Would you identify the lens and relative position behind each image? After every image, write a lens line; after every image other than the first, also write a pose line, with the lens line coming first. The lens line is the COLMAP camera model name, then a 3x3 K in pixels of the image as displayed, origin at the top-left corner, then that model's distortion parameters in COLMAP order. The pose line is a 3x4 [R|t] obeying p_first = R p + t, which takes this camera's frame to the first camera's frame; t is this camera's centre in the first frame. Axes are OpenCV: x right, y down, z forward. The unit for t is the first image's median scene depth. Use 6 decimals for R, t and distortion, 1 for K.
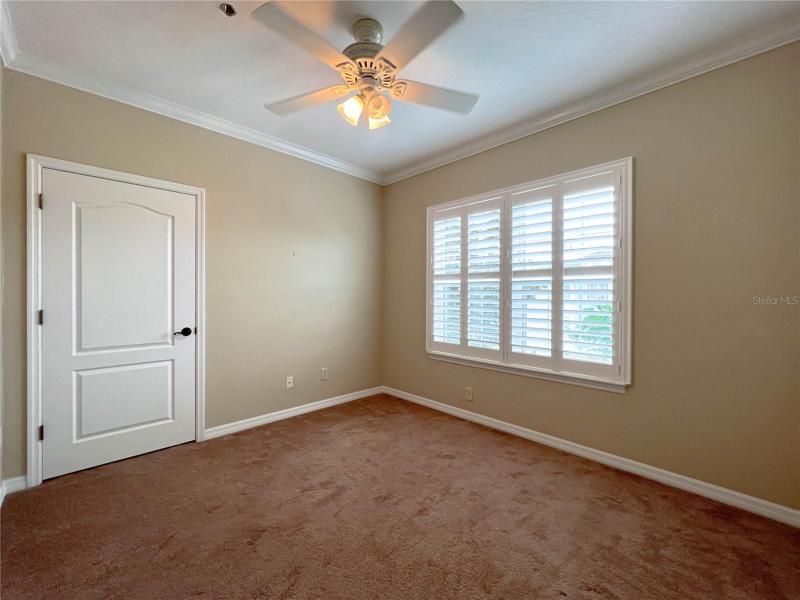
lens RADIAL K [[330.1, 0, 400.0], [0, 330.1, 300.0], [0, 0, 1]] dist [0.000577, 0.000060]
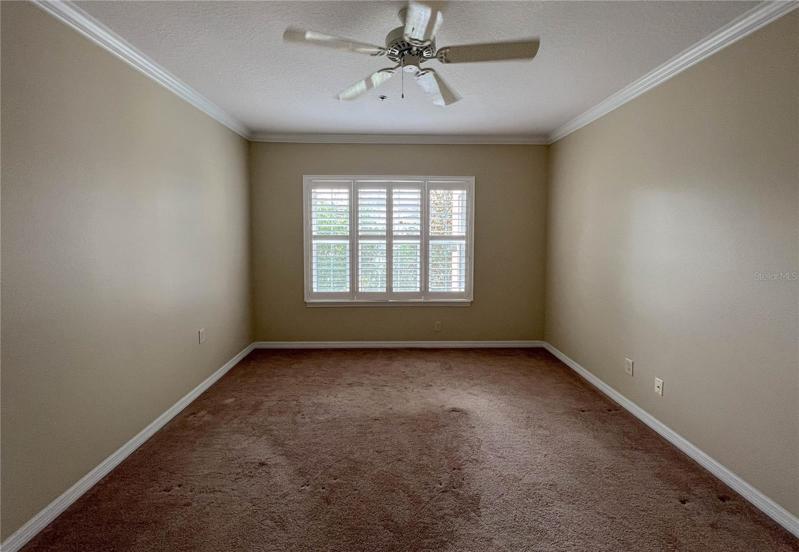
lens RADIAL K [[218.3, 0, 399.3], [0, 218.3, 260.4], [0, 0, 1]] dist [-0.000232, 0.000005]
pose [[0.688803, -0.032243, 0.724231, -0.325903], [0.015616, 0.999439, 0.029643, -0.008215], [-0.724780, -0.009109, 0.688920, 0.327291]]
